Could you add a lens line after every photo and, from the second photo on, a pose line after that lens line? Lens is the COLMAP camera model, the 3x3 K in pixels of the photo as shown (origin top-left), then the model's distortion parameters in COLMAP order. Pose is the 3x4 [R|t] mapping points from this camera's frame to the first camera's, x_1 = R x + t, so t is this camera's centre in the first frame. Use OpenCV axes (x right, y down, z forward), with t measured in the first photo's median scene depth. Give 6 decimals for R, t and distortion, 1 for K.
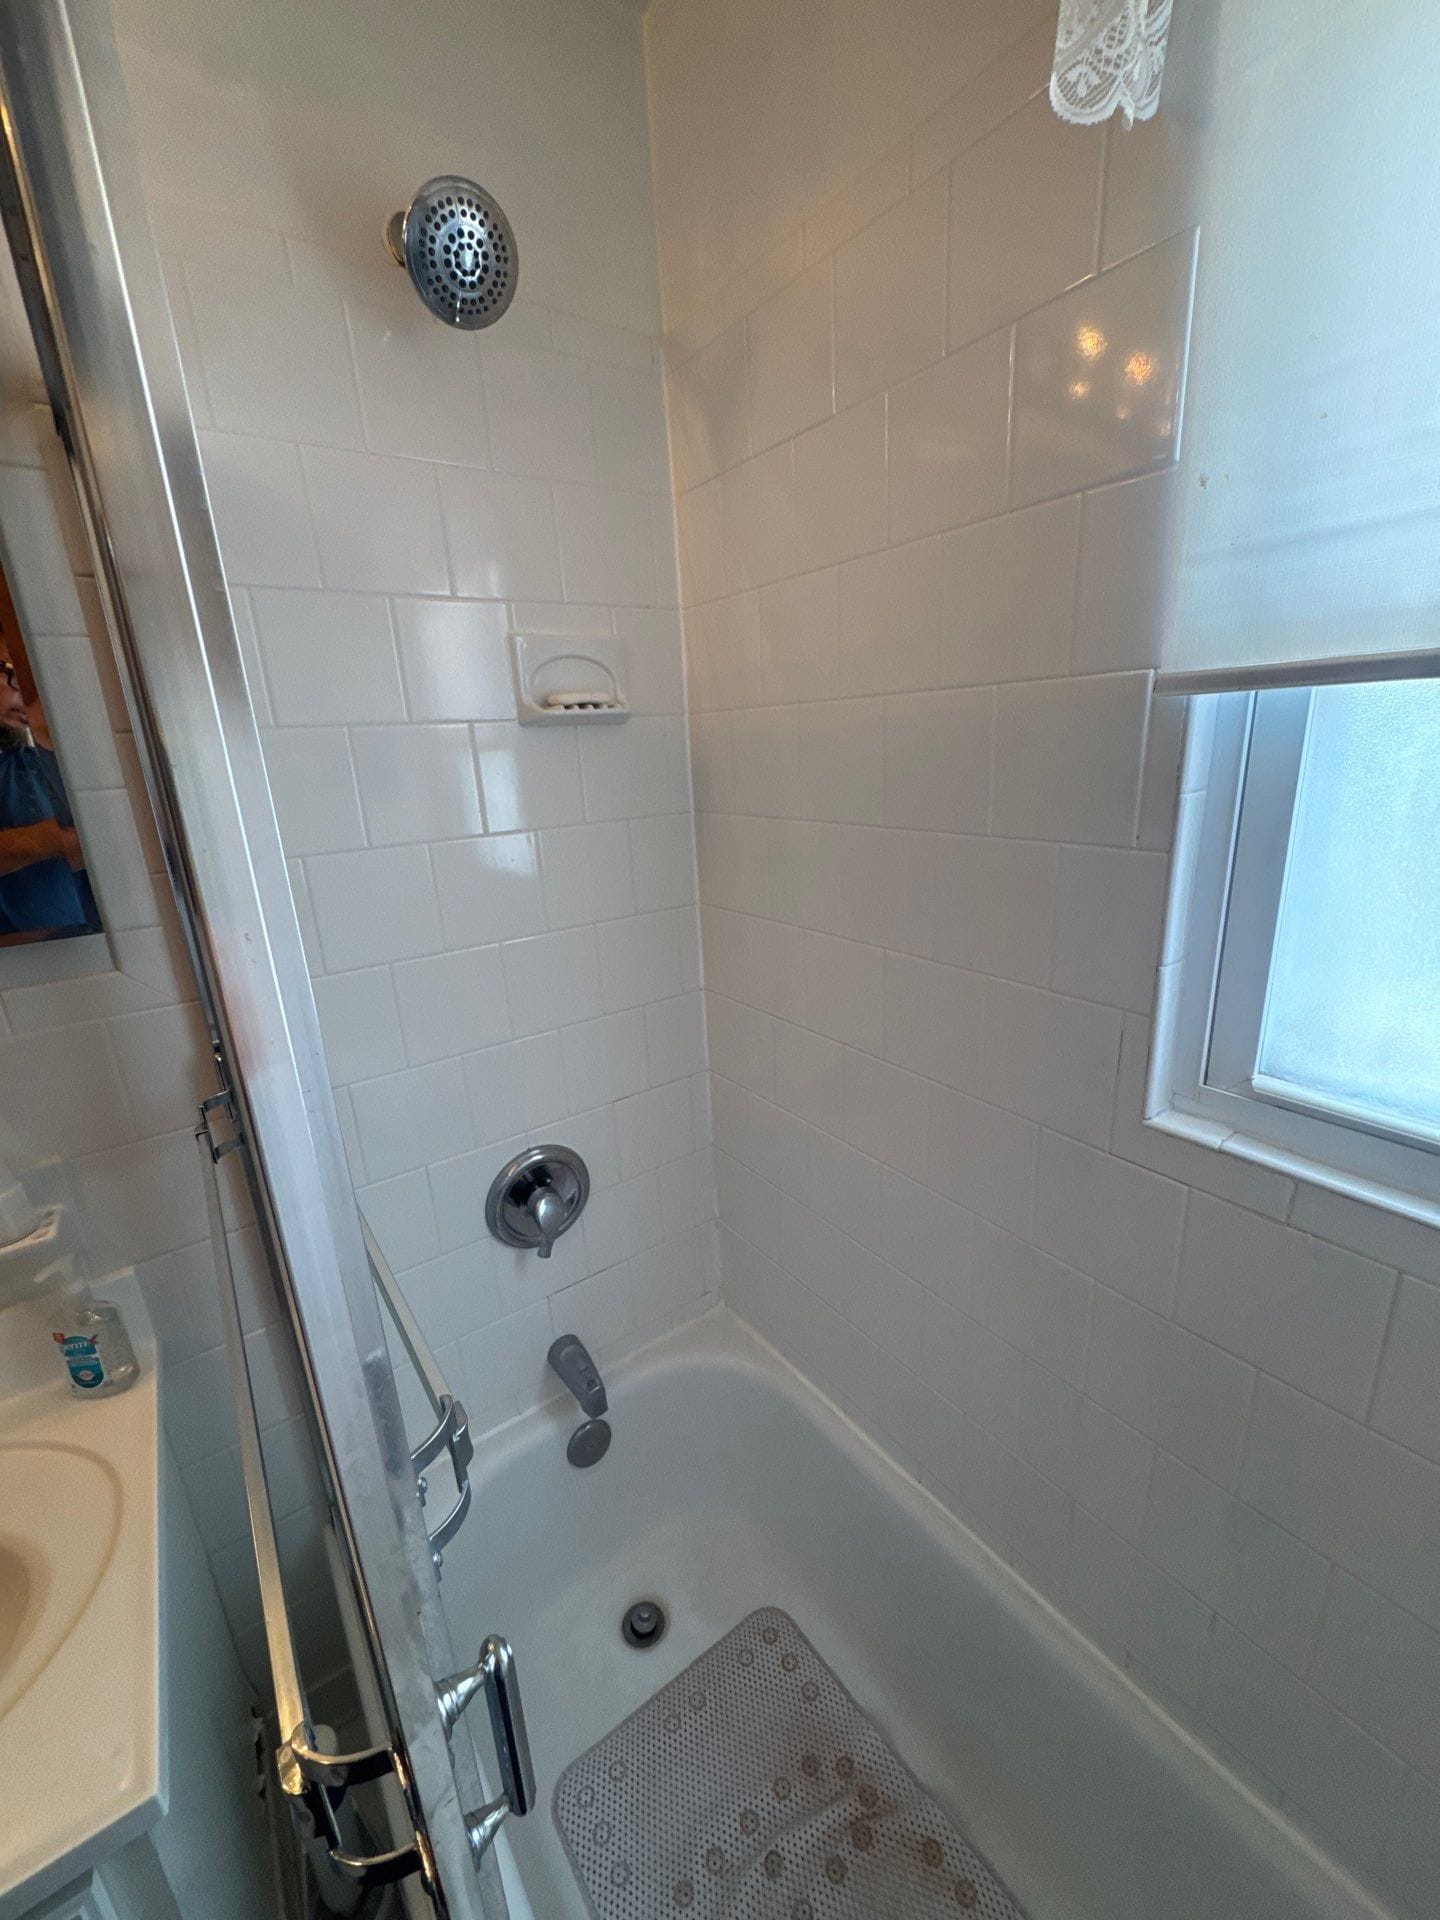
lens RADIAL K [[767.6, 0, 710.1], [0, 767.6, 960.5], [0, 0, 1]] dist [-0.010352, 0.001966]
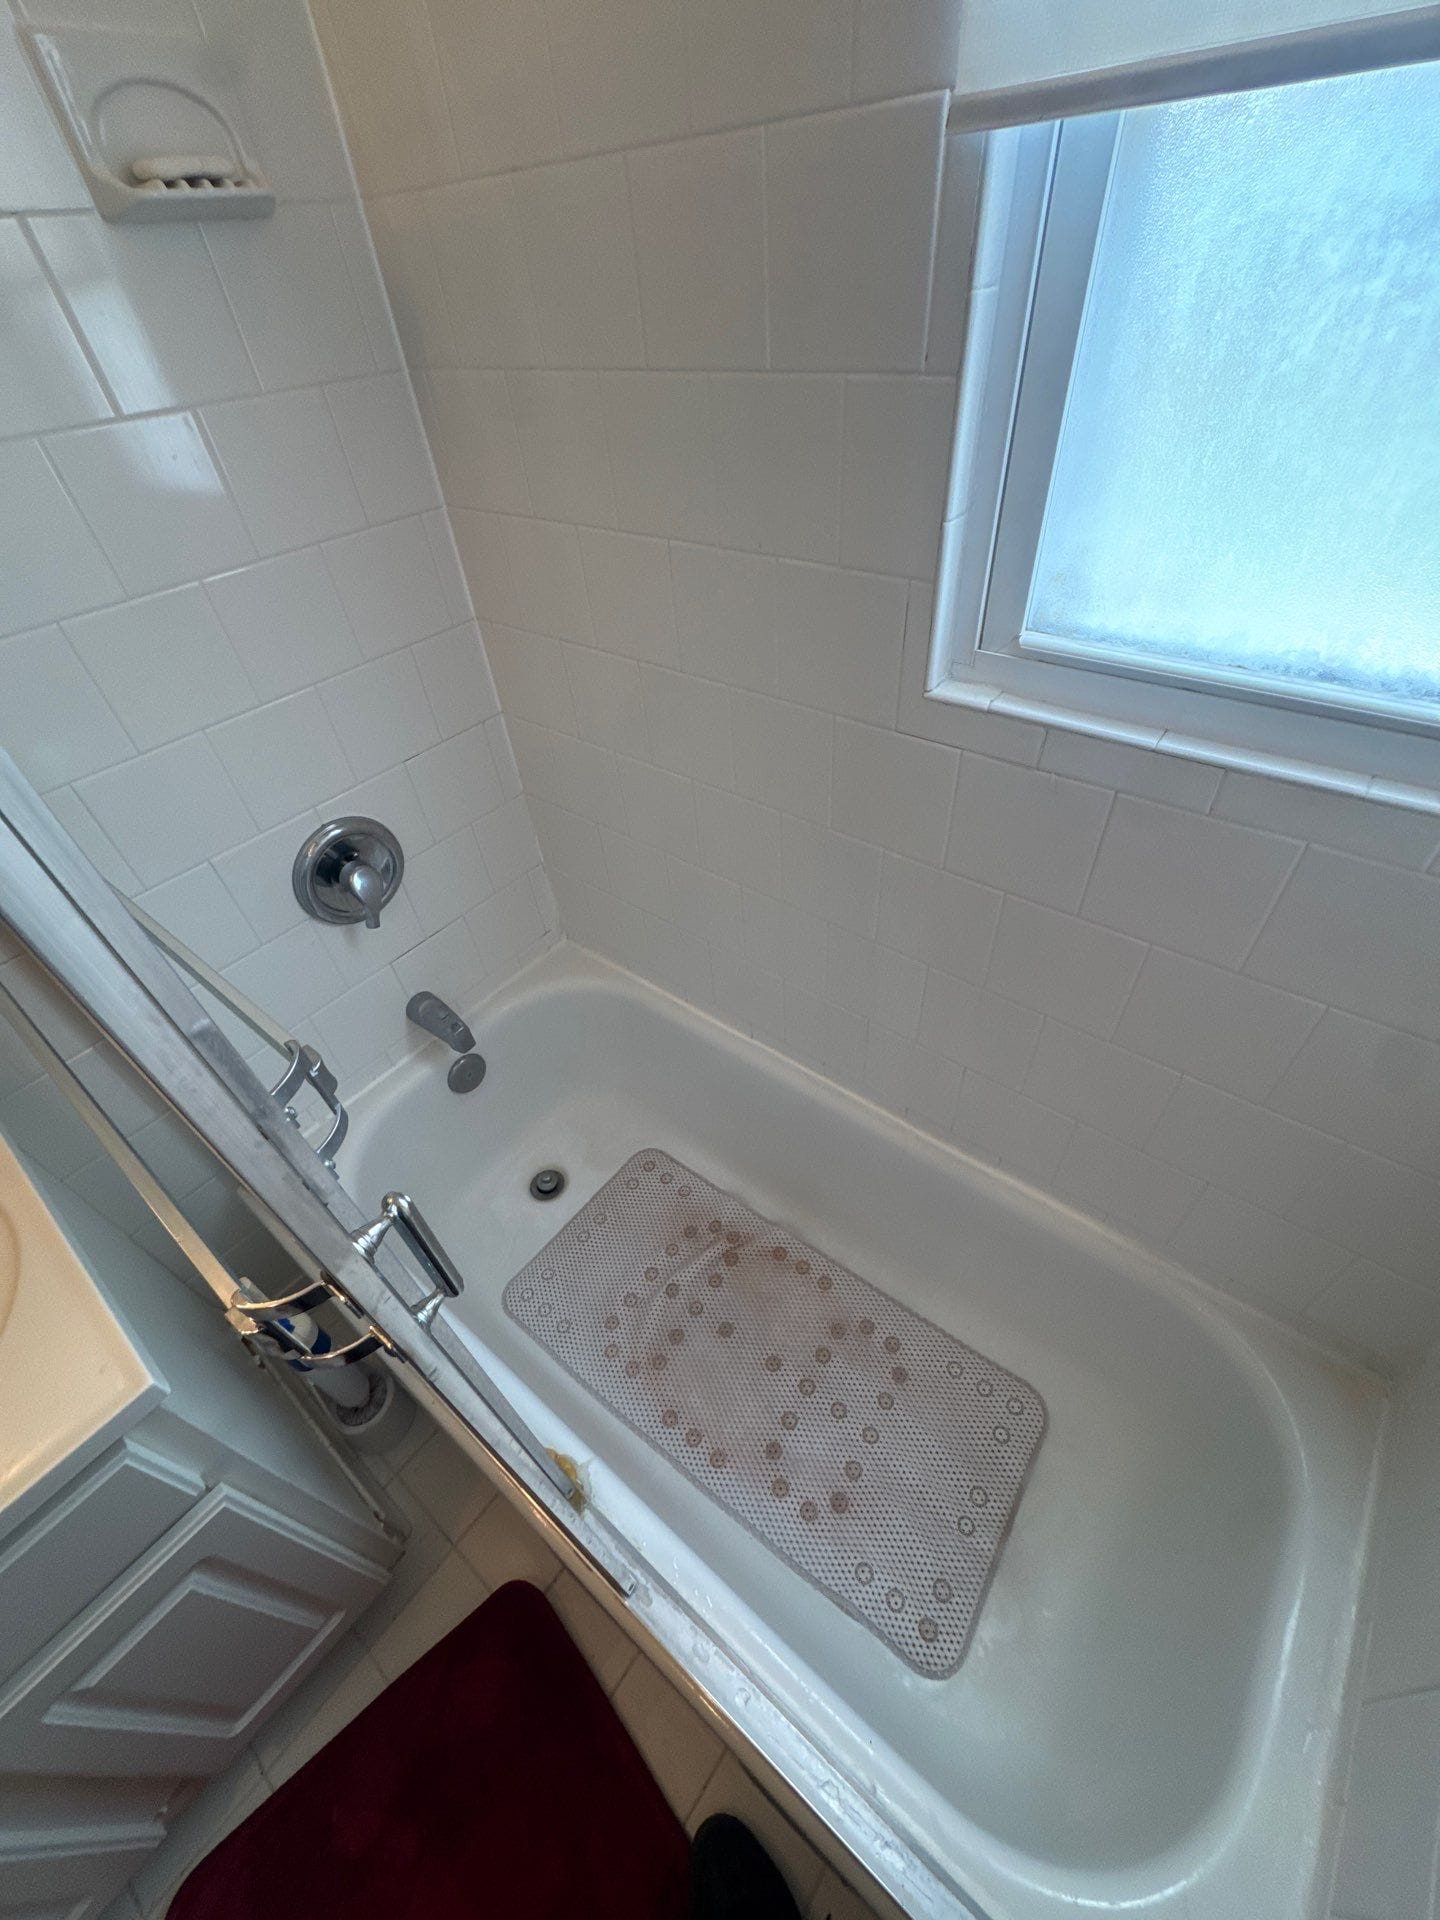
lens RADIAL K [[767.6, 0, 711.1], [0, 767.6, 965.3], [0, 0, 1]] dist [-0.010352, 0.001966]
pose [[0.961272, -0.202931, 0.186480, 0.009657], [0.099288, 0.886190, 0.452558, 0.027856], [-0.257095, -0.416516, 0.872019, 0.002176]]
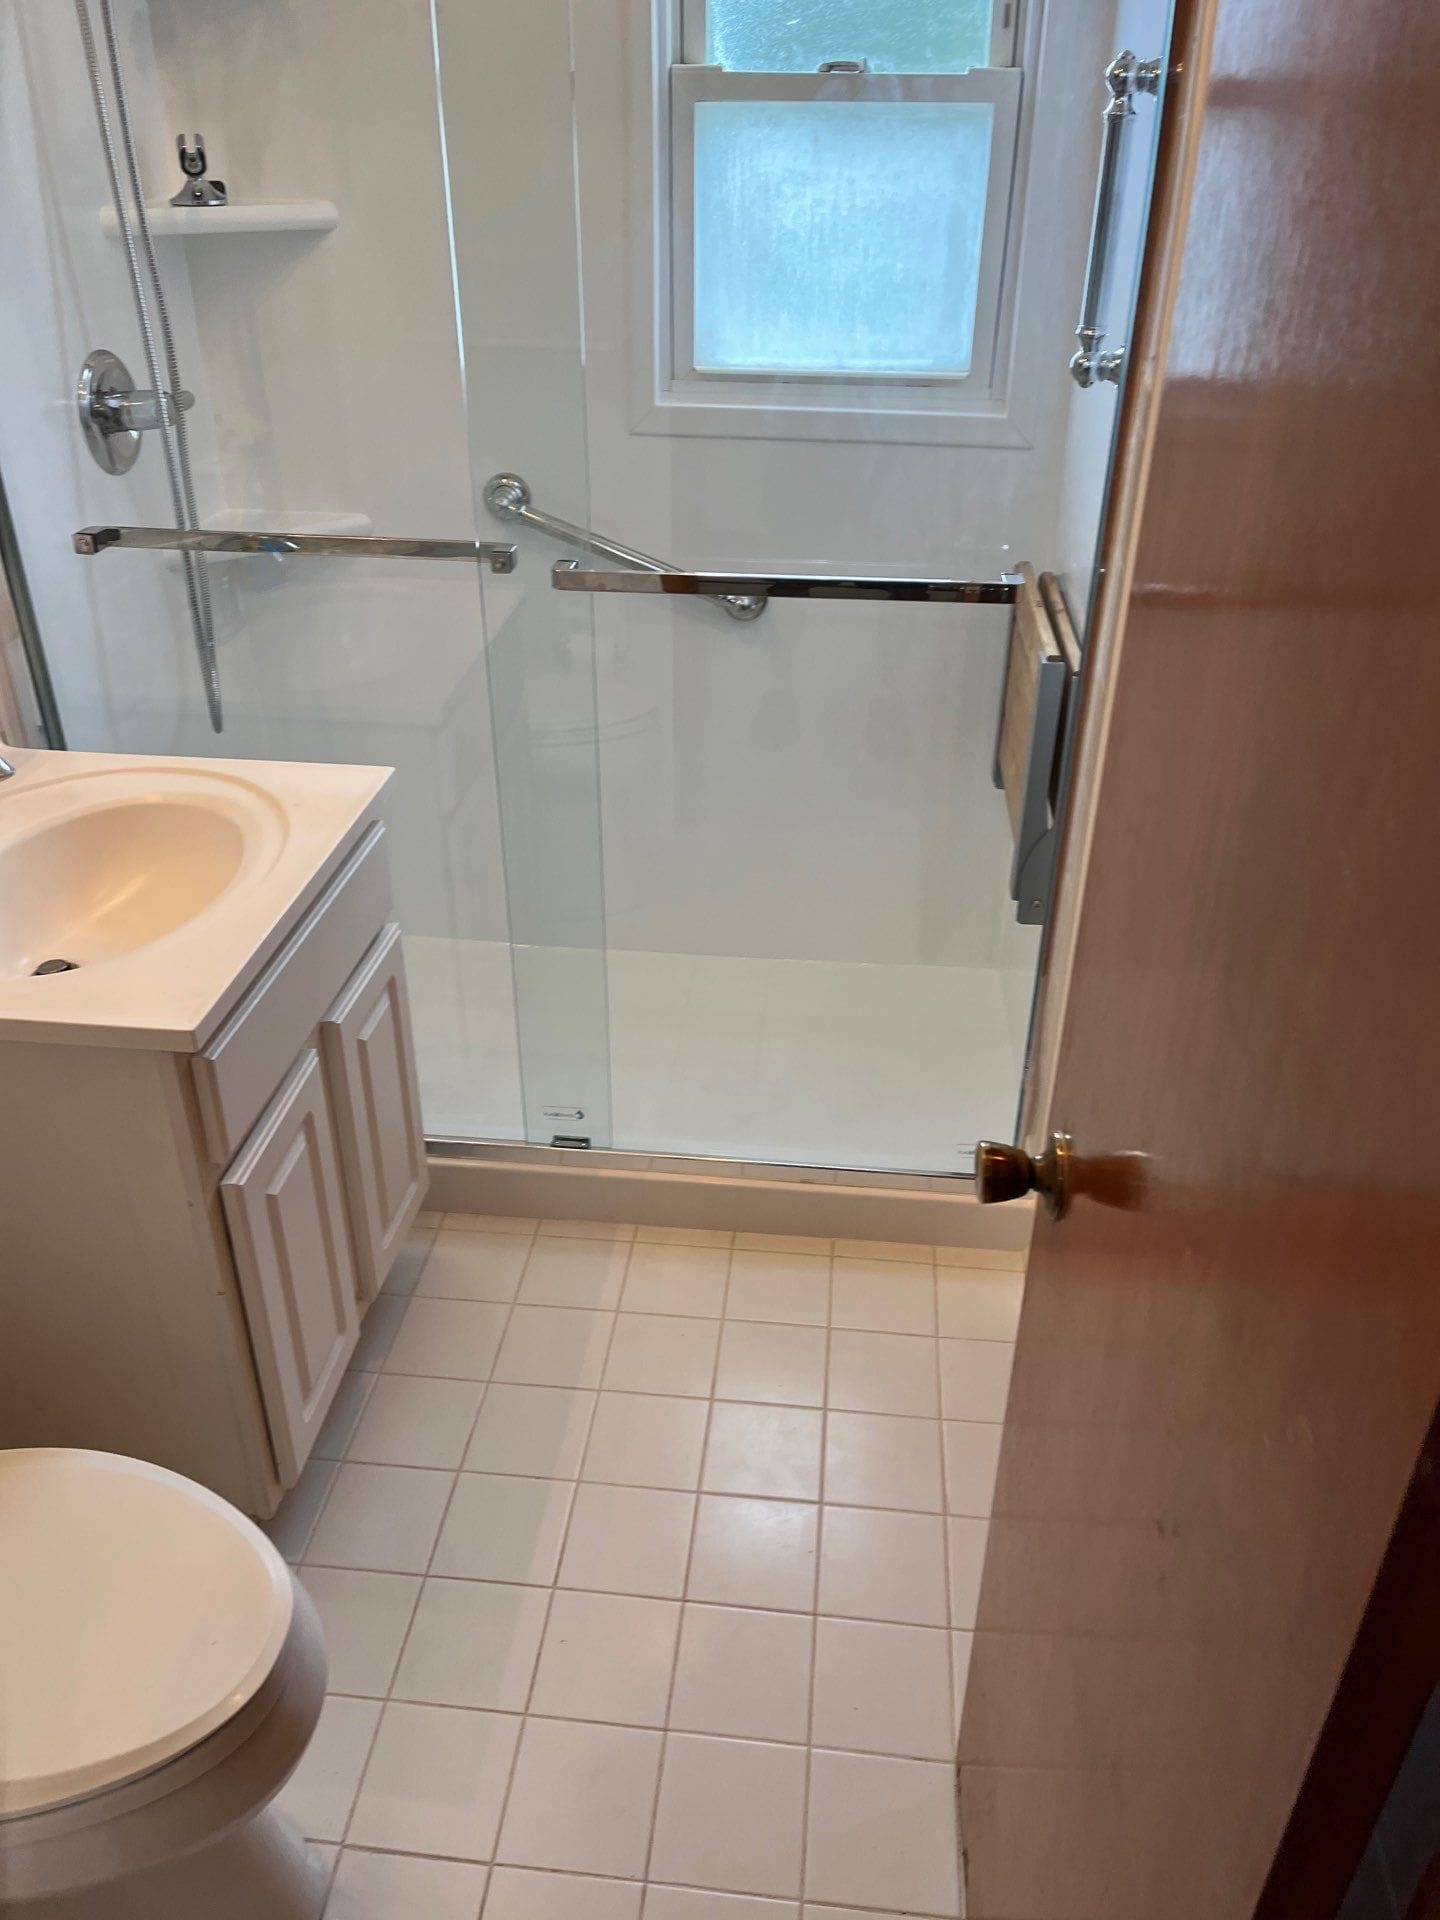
lens RADIAL K [[1497.0, 0, 733.5], [0, 1497.0, 956.0], [0, 0, 1]] dist [0.006990, -0.008167]
pose [[0.669888, -0.350985, 0.654263, -1.486218], [0.158168, 0.928441, 0.336125, 0.198217], [-0.725419, -0.121683, 0.677466, -1.196211]]
